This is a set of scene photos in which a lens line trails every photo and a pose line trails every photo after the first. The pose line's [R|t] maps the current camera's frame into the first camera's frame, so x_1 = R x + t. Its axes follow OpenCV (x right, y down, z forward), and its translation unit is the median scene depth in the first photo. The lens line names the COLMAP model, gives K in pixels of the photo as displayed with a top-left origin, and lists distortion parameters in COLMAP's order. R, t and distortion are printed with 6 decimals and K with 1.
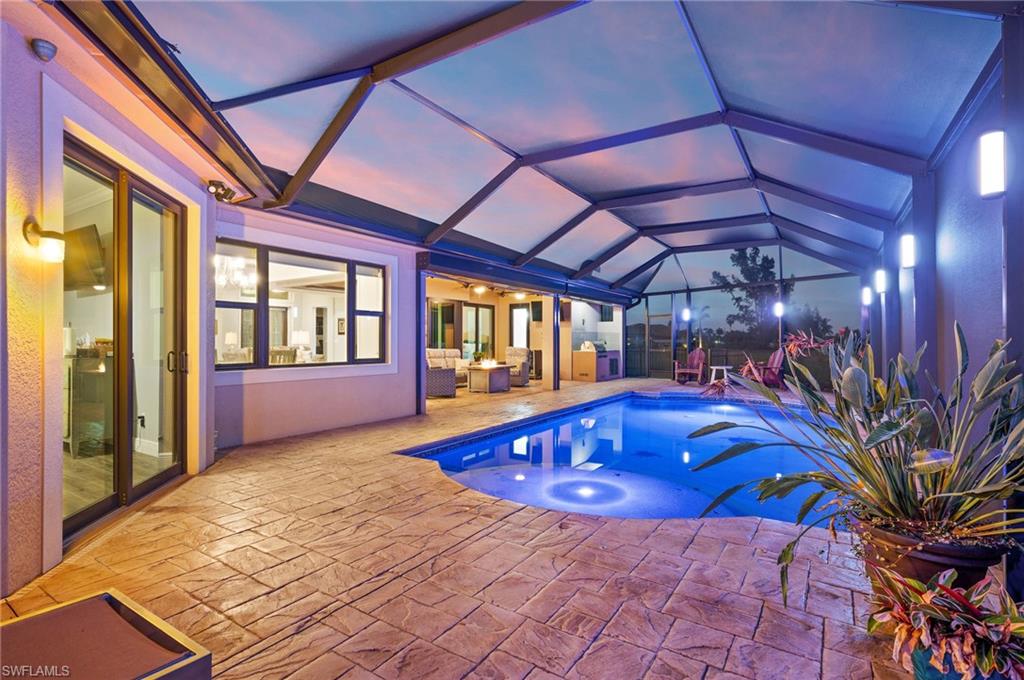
lens RADIAL K [[488.3, 0, 512.0], [0, 488.3, 340.0], [0, 0, 1]] dist [-0.000974, -0.000037]
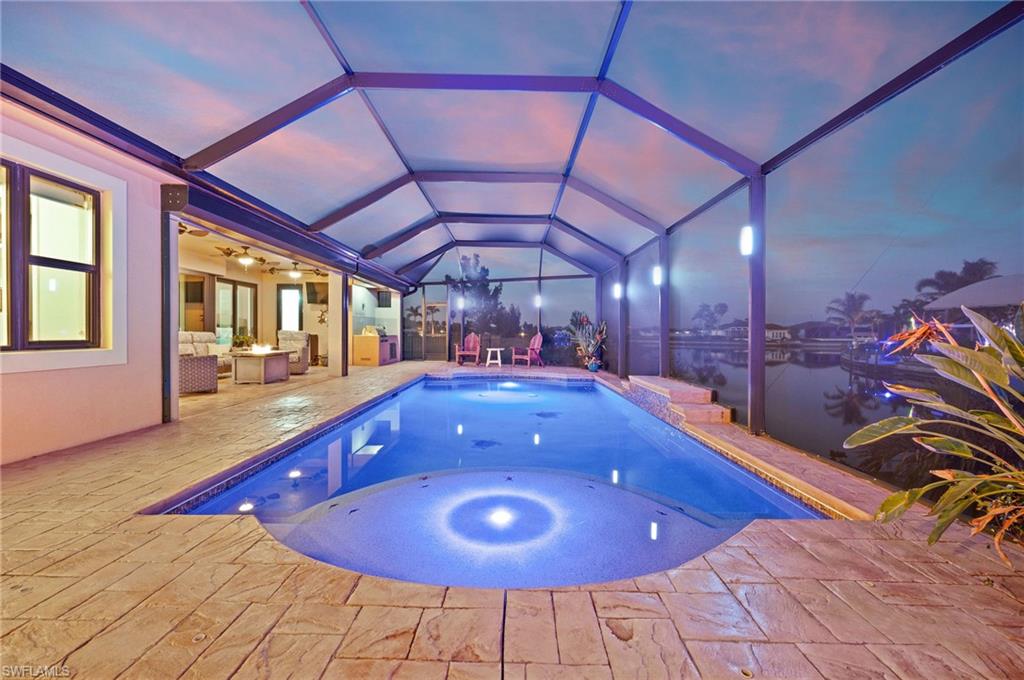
lens RADIAL K [[405.9, 0, 508.7], [0, 405.9, 337.2], [0, 0, 1]] dist [-0.000546, 0.000171]
pose [[0.844593, -0.000314, 0.535409, -0.058926], [-0.009200, 0.999844, 0.015099, 0.012855], [-0.535330, -0.017678, 0.844458, 0.173034]]
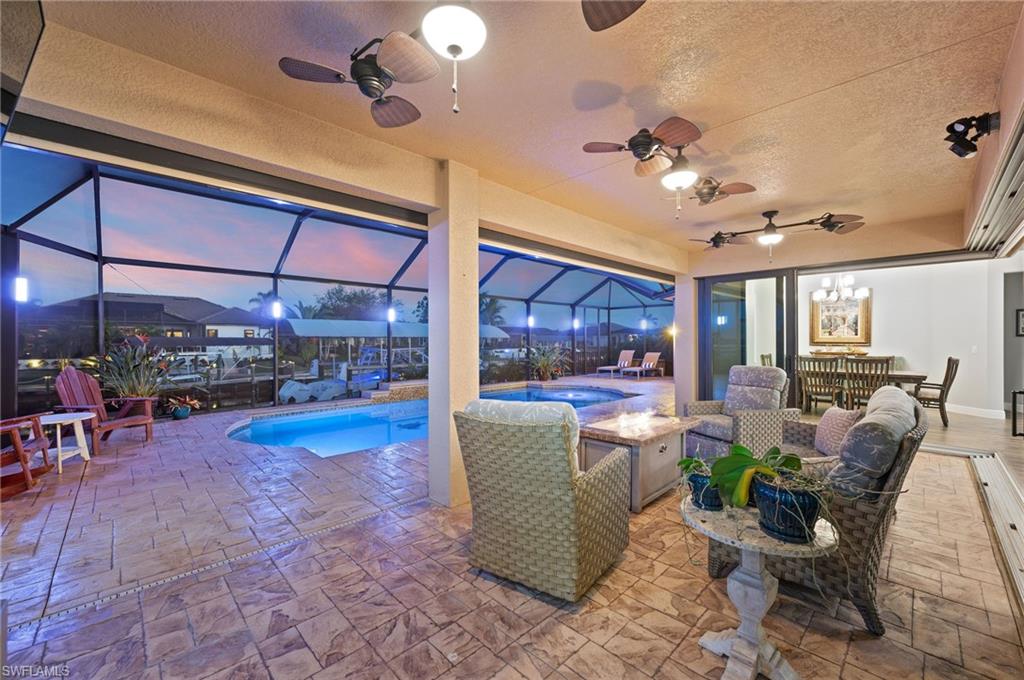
lens RADIAL K [[405.9, 0, 508.7], [0, 405.9, 337.2], [0, 0, 1]] dist [-0.000546, 0.000171]
pose [[-0.972629, 0.004207, 0.232327, -0.030603], [0.001944, 0.999948, -0.009969, -0.009930], [-0.232357, -0.009245, -0.972587, 1.241496]]
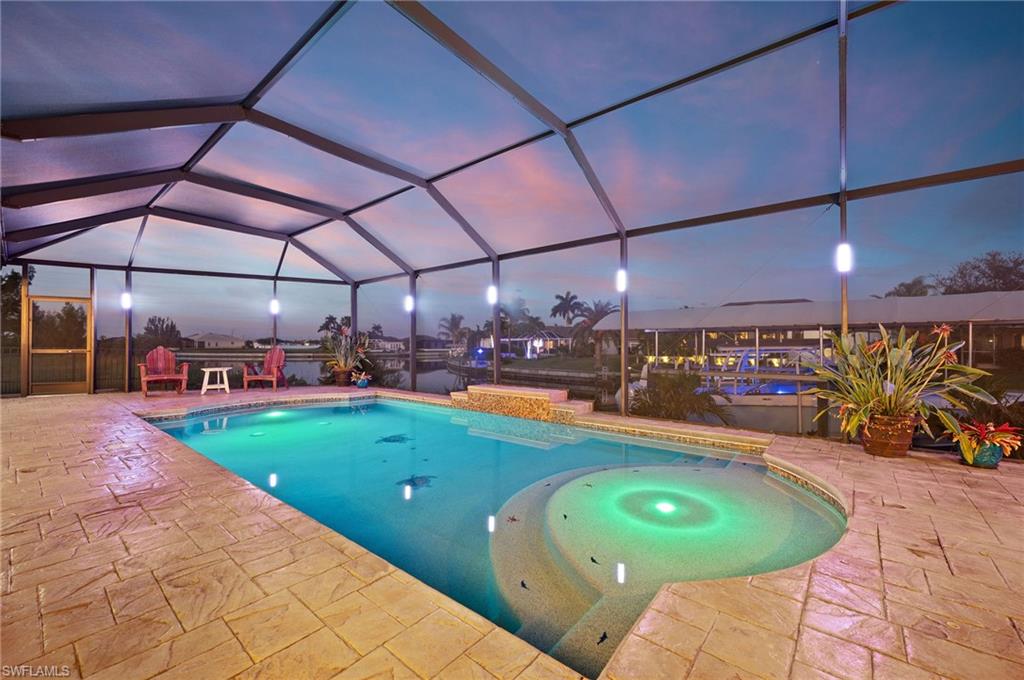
lens RADIAL K [[407.7, 0, 513.5], [0, 407.7, 341.9], [0, 0, 1]] dist [0.000012, 0.000017]
pose [[0.114812, 0.010267, 0.993334, -0.203995], [-0.005432, 0.999938, -0.009707, 0.013785], [-0.993372, -0.004281, 0.114861, 0.419017]]
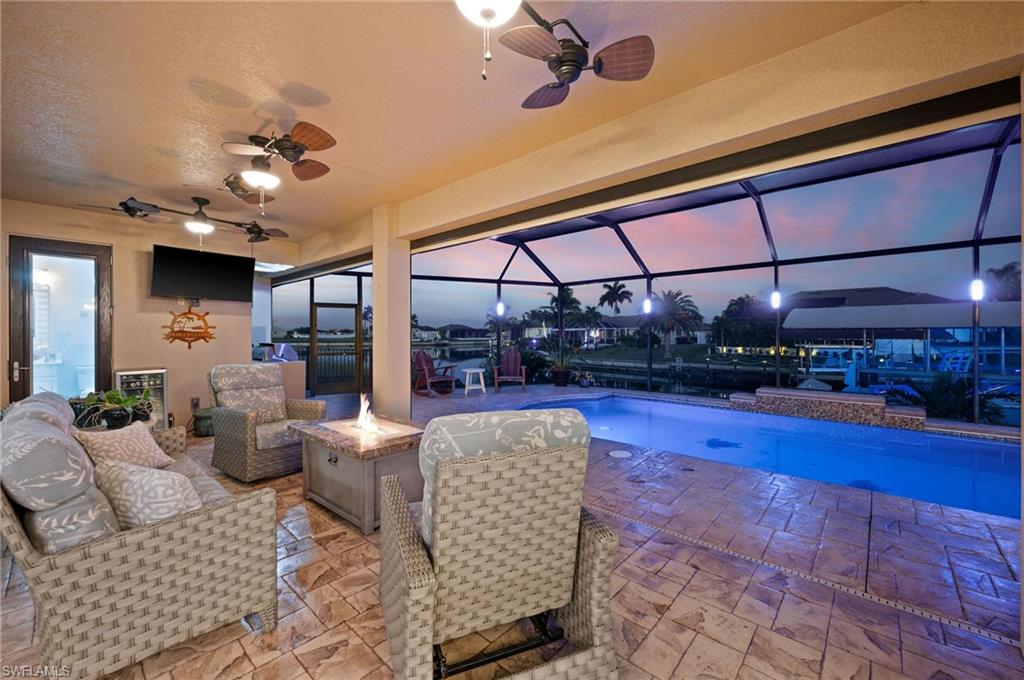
lens RADIAL K [[407.7, 0, 513.5], [0, 407.7, 341.9], [0, 0, 1]] dist [0.000012, 0.000017]
pose [[0.167890, -0.019000, 0.985623, -0.281269], [-0.001593, 0.999808, 0.019545, -0.009674], [-0.985804, -0.004851, 0.167828, 0.807416]]
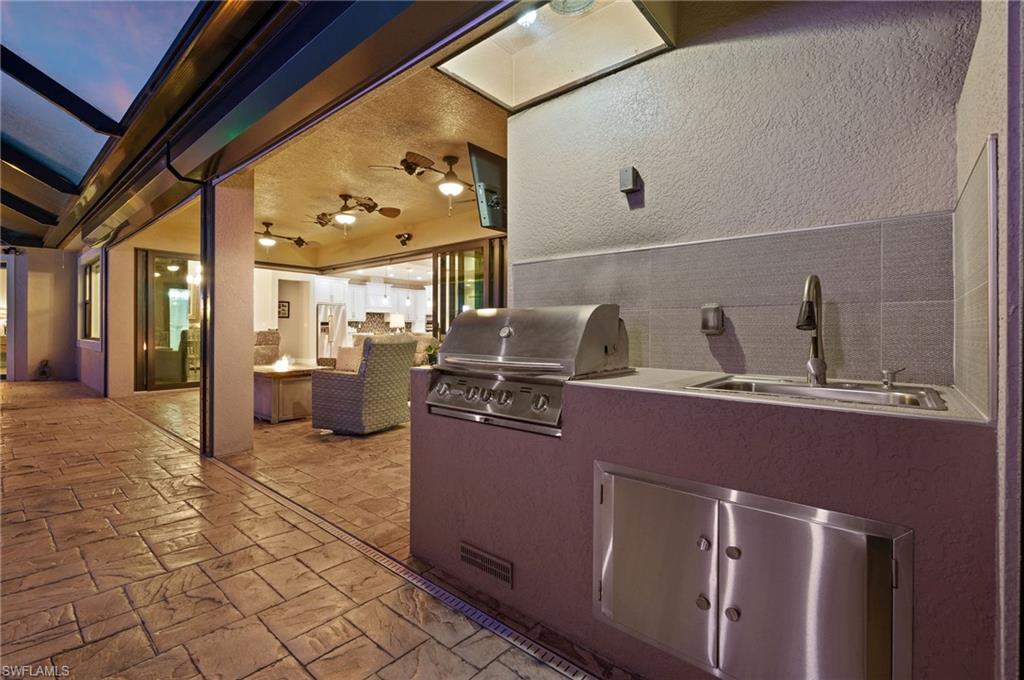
lens RADIAL K [[452.7, 0, 508.2], [0, 452.7, 329.8], [0, 0, 1]] dist [-0.000506, -0.000289]
pose [[-0.144240, 0.001085, -0.989542, 0.357190], [-0.004283, 0.999989, 0.001721, 0.009554], [0.989533, 0.004487, -0.144234, 1.224808]]
